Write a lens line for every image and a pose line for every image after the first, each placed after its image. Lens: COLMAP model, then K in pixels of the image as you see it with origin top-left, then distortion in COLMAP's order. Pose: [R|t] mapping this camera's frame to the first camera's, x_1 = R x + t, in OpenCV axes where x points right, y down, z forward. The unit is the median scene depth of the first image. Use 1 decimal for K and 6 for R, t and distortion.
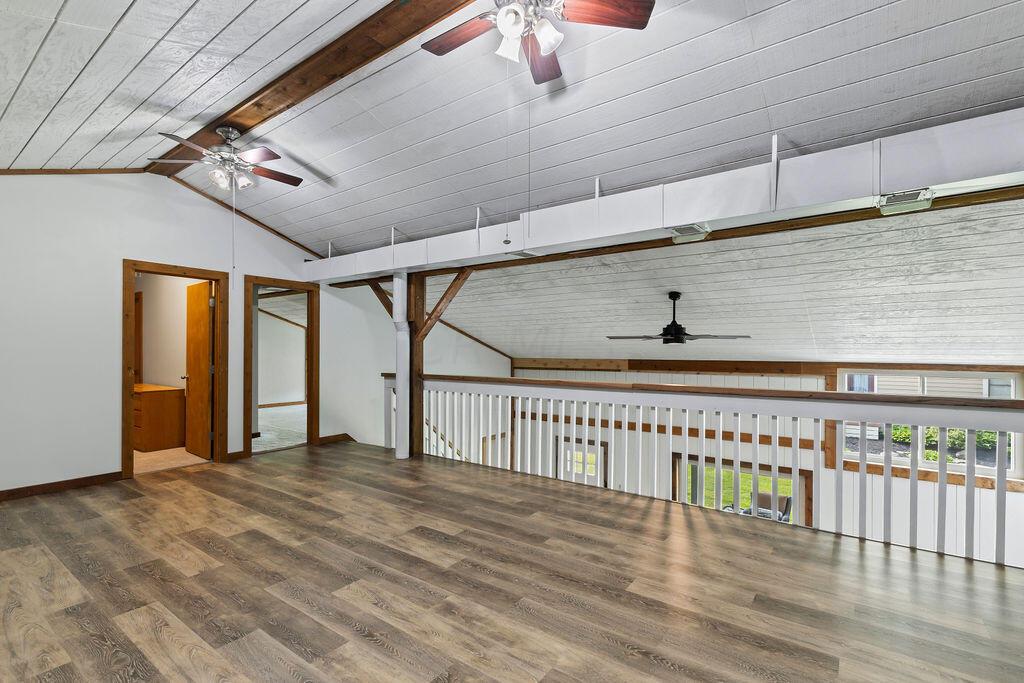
lens RADIAL K [[471.1, 0, 503.9], [0, 471.1, 348.2], [0, 0, 1]] dist [0.006180, -0.000271]
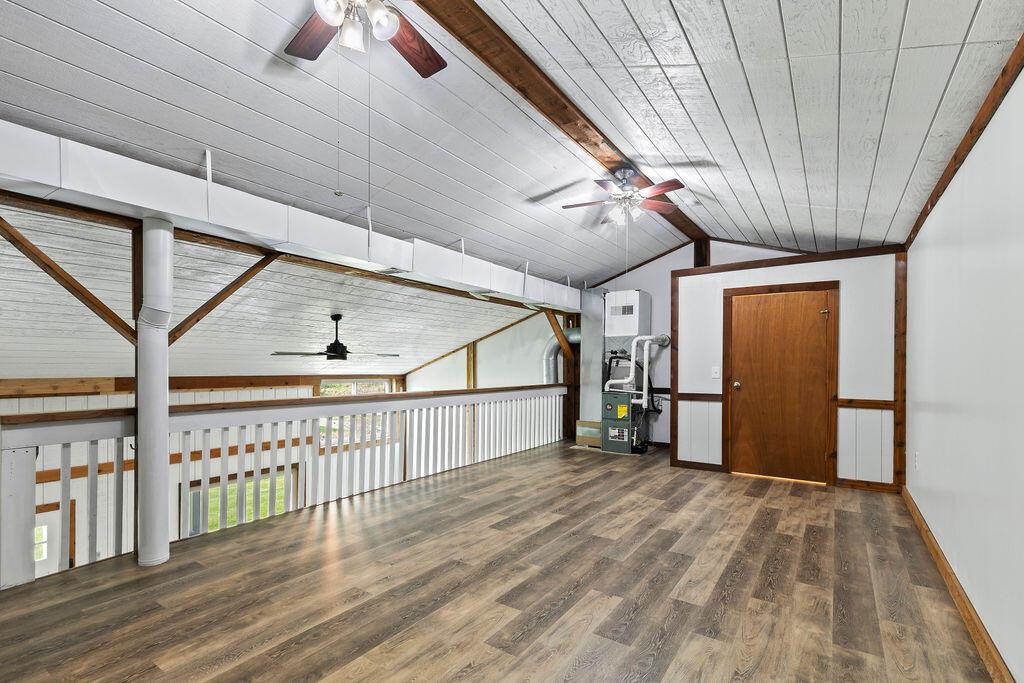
lens RADIAL K [[511.5, 0, 490.3], [0, 511.5, 369.4], [0, 0, 1]] dist [0.003595, -0.000054]
pose [[-0.047060, -0.003789, 0.998885, -1.373565], [-0.006734, 0.999971, 0.003476, 0.010193], [-0.998869, -0.006563, -0.047084, 1.070589]]
